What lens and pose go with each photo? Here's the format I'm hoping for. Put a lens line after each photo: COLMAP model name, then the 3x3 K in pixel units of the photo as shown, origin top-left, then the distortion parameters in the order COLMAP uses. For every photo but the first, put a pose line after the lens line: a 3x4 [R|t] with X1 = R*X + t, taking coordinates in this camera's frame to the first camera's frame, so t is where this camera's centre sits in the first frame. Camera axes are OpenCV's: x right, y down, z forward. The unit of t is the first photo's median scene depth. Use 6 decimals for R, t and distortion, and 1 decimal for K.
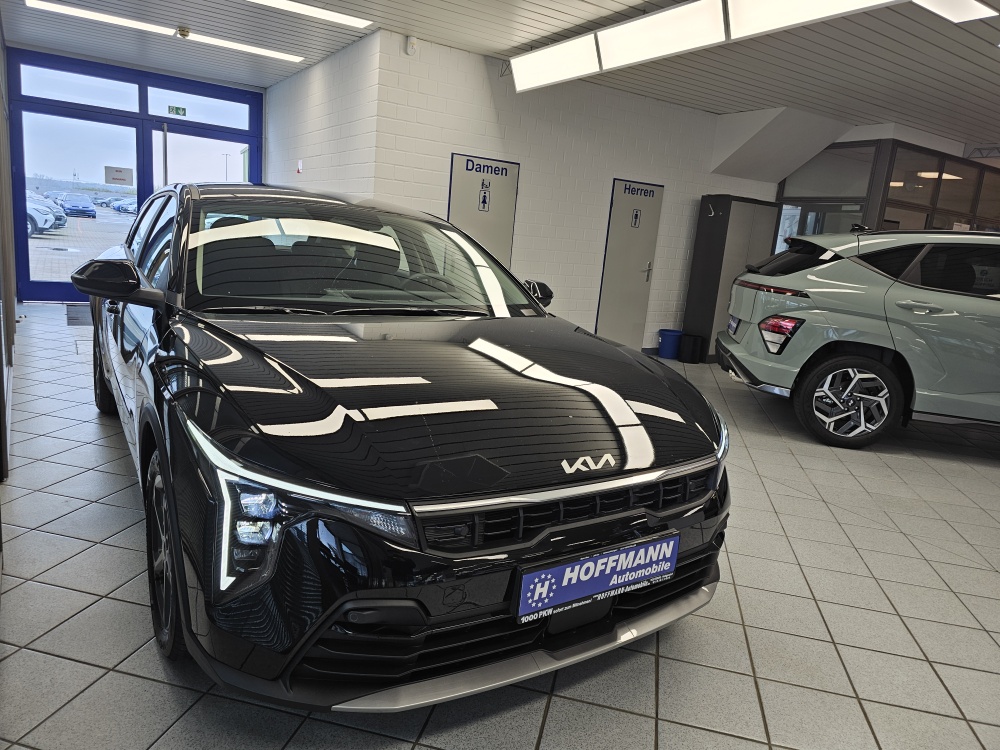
lens RADIAL K [[683.1, 0, 517.2], [0, 683.1, 415.8], [0, 0, 1]] dist [0.034697, -0.041119]
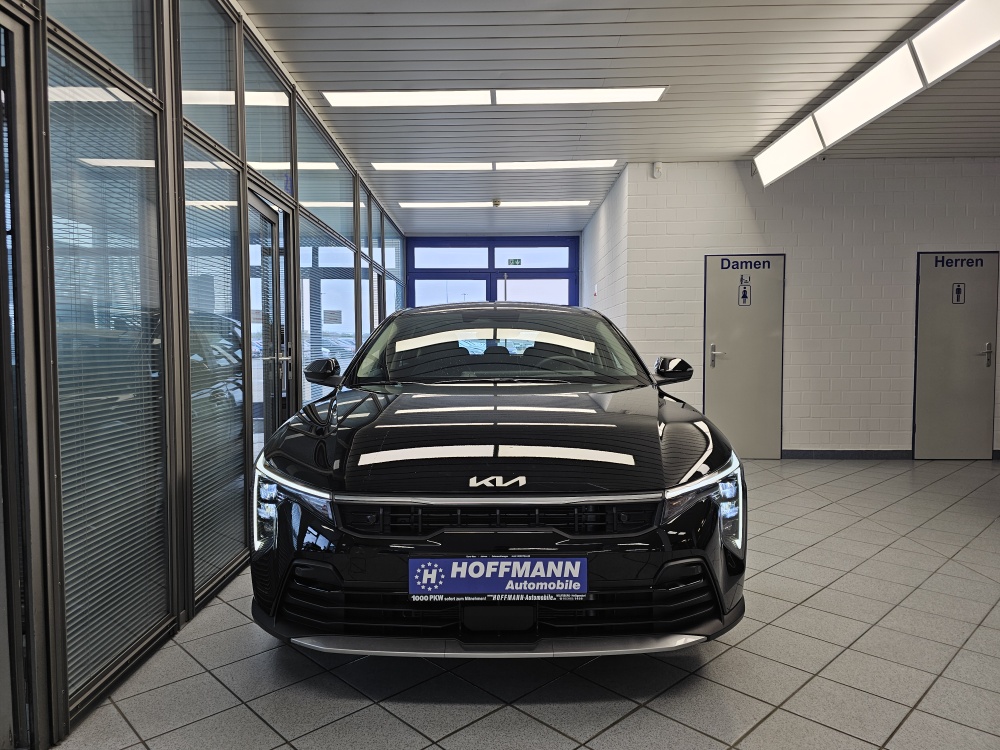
lens RADIAL K [[683.1, 0, 471.3], [0, 683.1, 420.7], [0, 0, 1]] dist [0.034697, -0.041119]
pose [[0.810737, -0.027364, -0.584770, 0.281520], [-0.071696, 0.986746, -0.145574, 0.052011], [0.581003, 0.159948, 0.798030, 0.005151]]
